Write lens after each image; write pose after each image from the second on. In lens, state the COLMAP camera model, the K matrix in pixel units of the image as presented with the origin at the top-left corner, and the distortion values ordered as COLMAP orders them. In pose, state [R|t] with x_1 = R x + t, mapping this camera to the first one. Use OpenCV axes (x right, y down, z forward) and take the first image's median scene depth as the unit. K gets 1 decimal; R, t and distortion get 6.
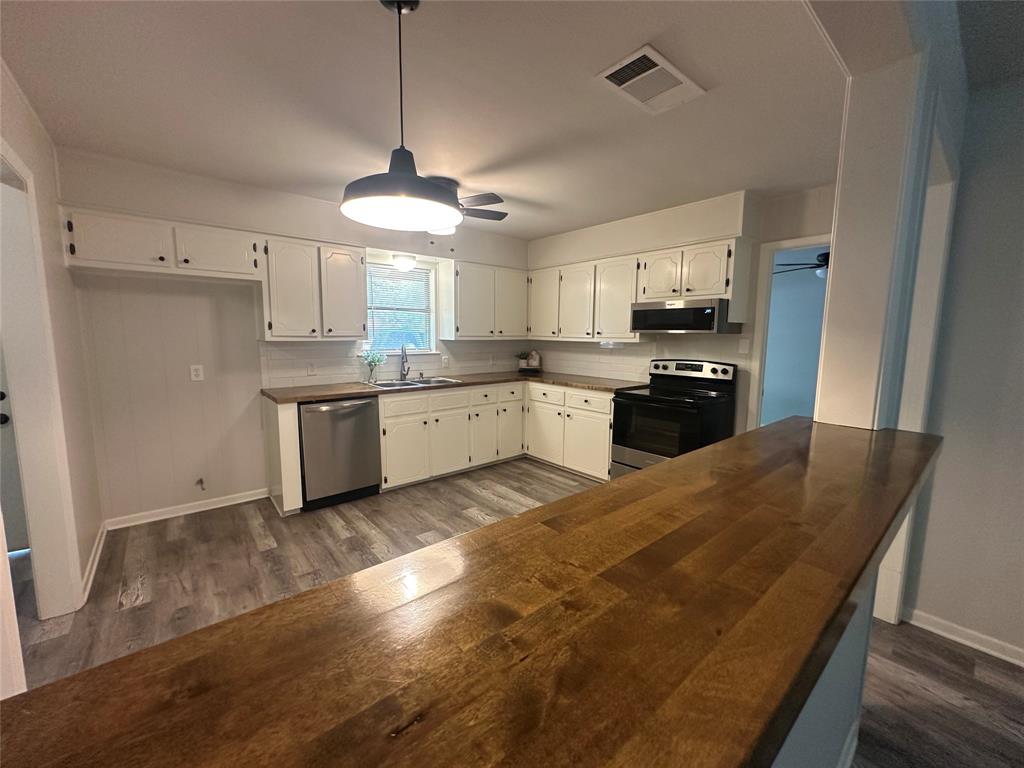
lens RADIAL K [[410.2, 0, 512.7], [0, 410.2, 382.8], [0, 0, 1]] dist [-0.003845, 0.000028]
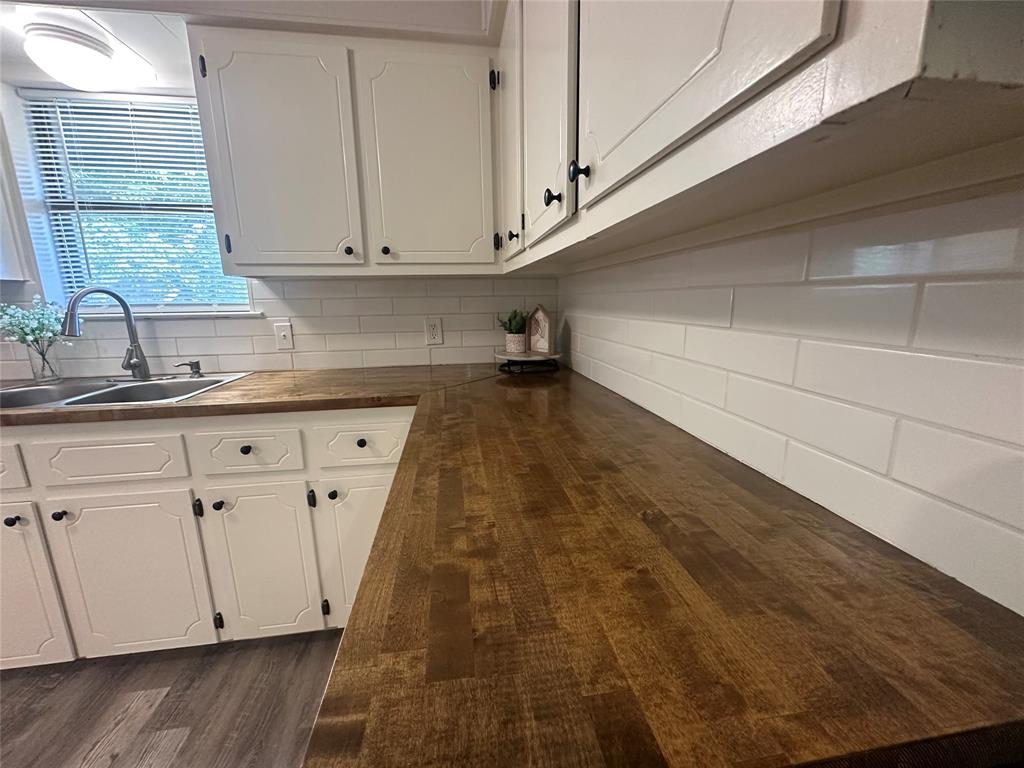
lens RADIAL K [[410.2, 0, 514.9], [0, 410.2, 382.2], [0, 0, 1]] dist [-0.003845, 0.000028]
pose [[0.851971, 0.085624, -0.516540, 0.311521], [-0.045435, 0.994907, 0.089982, -0.066690], [0.521614, -0.053193, 0.851522, 0.978928]]
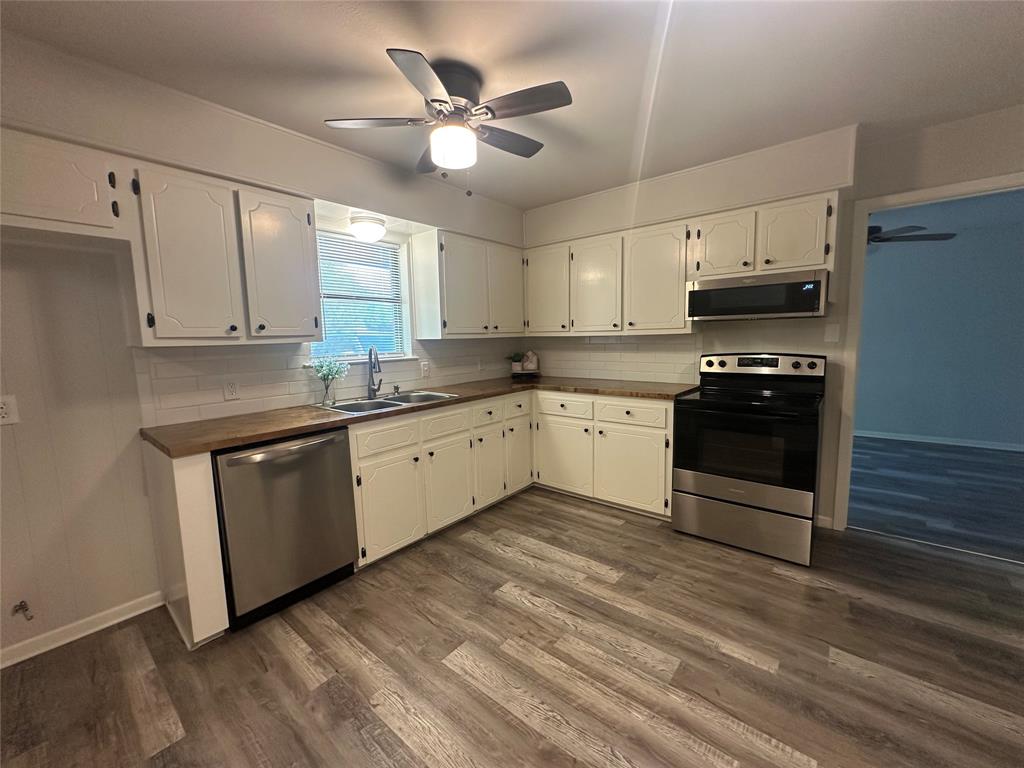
lens RADIAL K [[410.2, 0, 513.8], [0, 410.2, 383.0], [0, 0, 1]] dist [-0.003845, 0.000028]
pose [[0.983530, -0.051057, 0.173385, -0.172386], [0.052399, 0.998621, -0.003169, -0.020451], [-0.172984, 0.012202, 0.984849, 0.307327]]
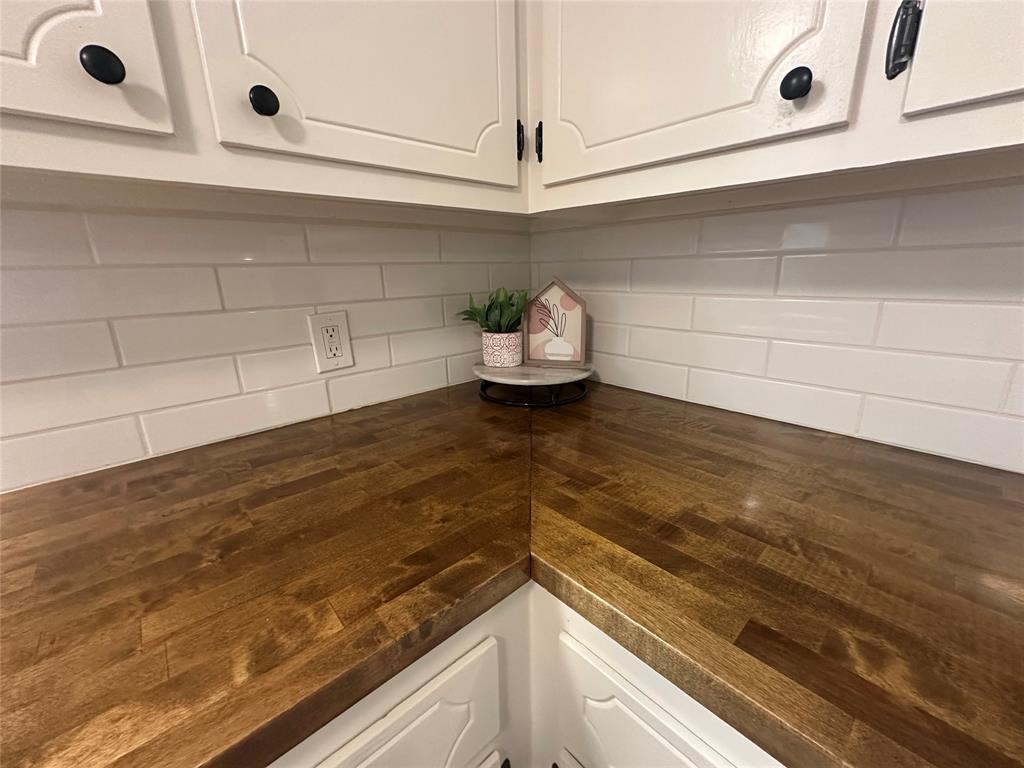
lens RADIAL K [[410.2, 0, 513.7], [0, 410.2, 381.4], [0, 0, 1]] dist [-0.003845, 0.000028]
pose [[0.998854, -0.035812, 0.031740, 0.034791], [0.030926, 0.989252, 0.142913, -0.087884], [-0.036517, -0.141768, 0.989226, 1.138459]]
